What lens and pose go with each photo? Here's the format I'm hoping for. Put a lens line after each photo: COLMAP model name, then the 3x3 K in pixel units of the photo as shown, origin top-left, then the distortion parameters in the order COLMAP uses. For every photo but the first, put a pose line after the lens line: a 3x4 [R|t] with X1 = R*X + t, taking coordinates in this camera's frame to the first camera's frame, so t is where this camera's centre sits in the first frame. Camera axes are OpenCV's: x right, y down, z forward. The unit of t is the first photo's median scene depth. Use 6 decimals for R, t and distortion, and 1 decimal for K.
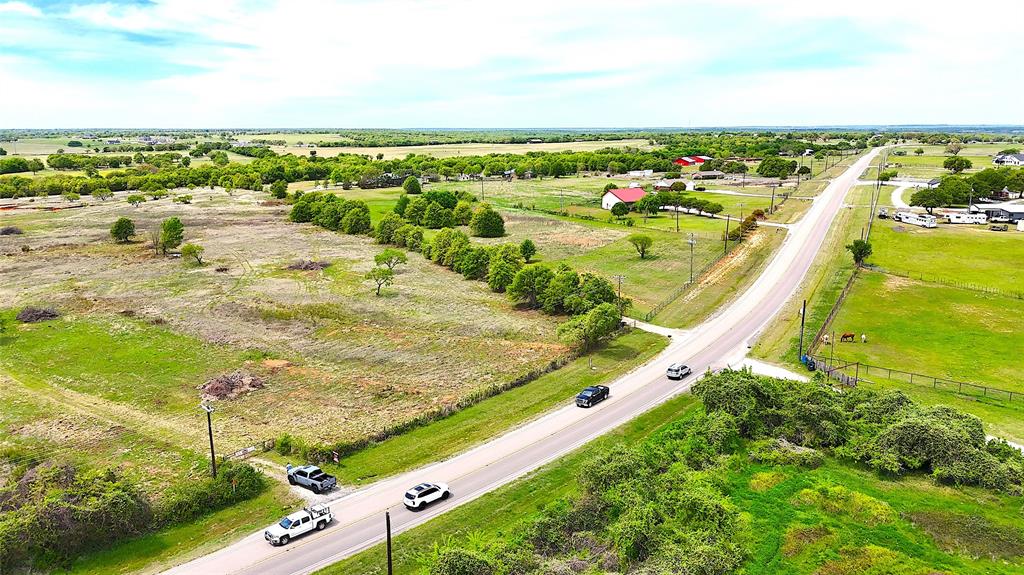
lens RADIAL K [[685.4, 0, 512.0], [0, 685.4, 287.5], [0, 0, 1]] dist [0.000813, -0.071018]
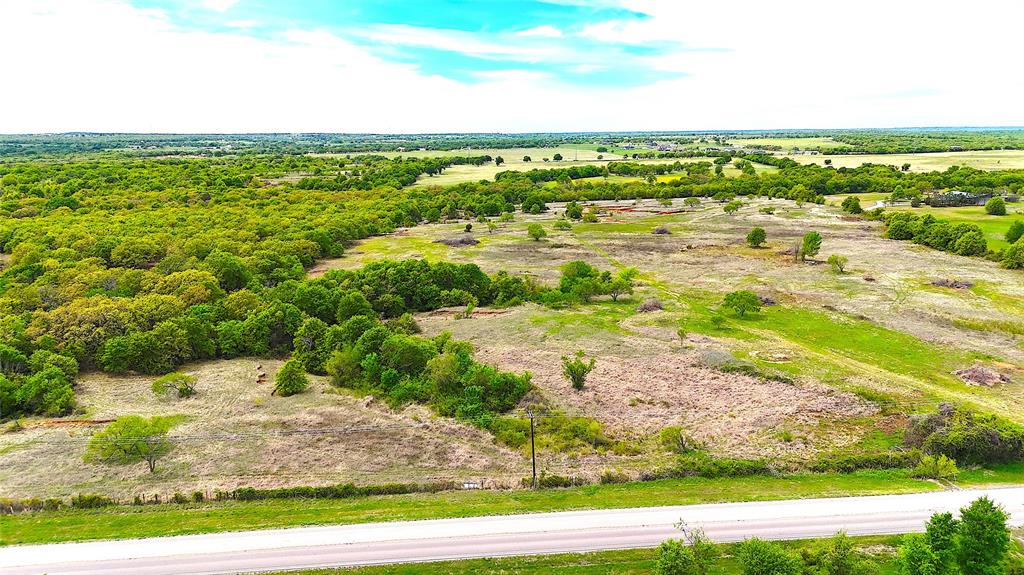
lens RADIAL K [[696.1, 0, 512.0], [0, 696.1, 287.5], [0, 0, 1]] dist [-0.043369, -0.000655]
pose [[0.795170, 0.109098, -0.596492, -0.066614], [-0.112276, 0.993162, 0.031977, 0.006239], [0.595902, 0.041544, 0.801982, -0.105452]]
